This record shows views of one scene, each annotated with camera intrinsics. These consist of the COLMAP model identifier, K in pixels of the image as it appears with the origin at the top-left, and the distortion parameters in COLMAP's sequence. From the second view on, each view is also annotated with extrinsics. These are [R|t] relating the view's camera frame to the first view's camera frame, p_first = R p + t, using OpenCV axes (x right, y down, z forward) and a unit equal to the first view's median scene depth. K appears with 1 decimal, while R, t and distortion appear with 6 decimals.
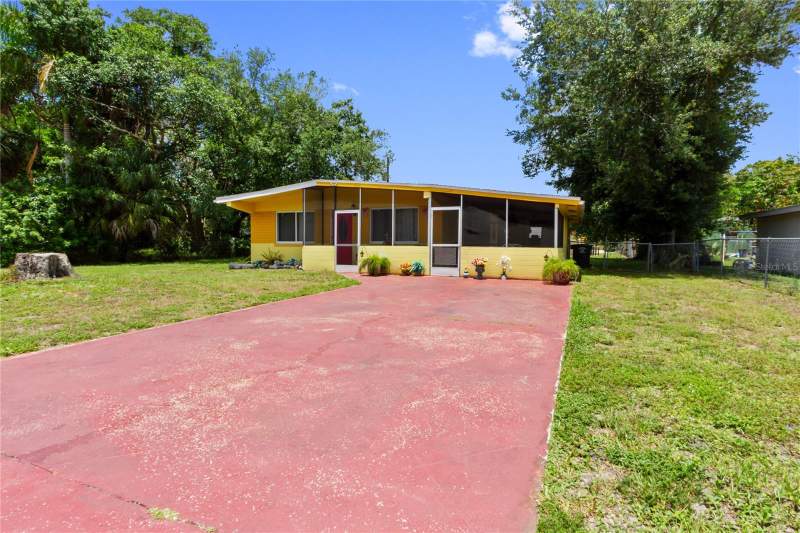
lens RADIAL K [[414.7, 0, 406.3], [0, 414.7, 265.0], [0, 0, 1]] dist [-0.000368, 0.000229]
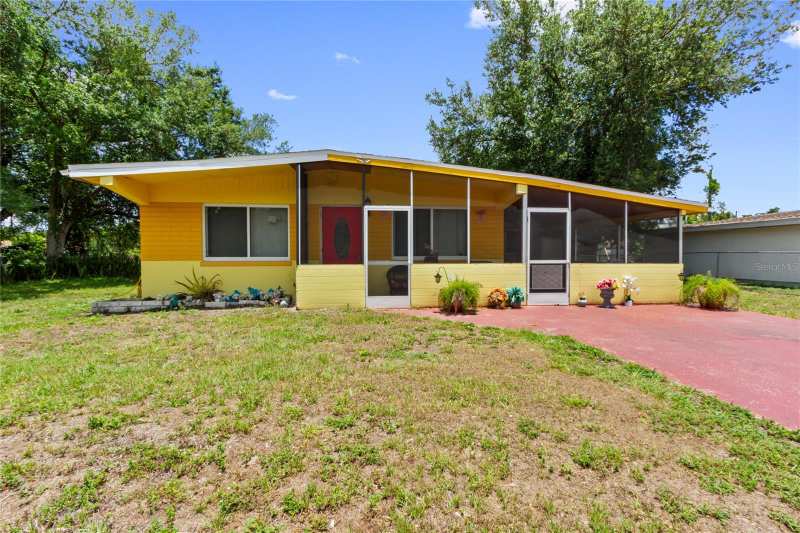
lens RADIAL K [[378.6, 0, 400.0], [0, 378.6, 266.5], [0, 0, 1]] dist [0.001412, 0.000269]
pose [[0.865286, -0.022195, 0.500787, -0.399546], [0.030858, 0.999483, -0.009022, -0.036800], [-0.500328, 0.023260, 0.865524, 0.502313]]
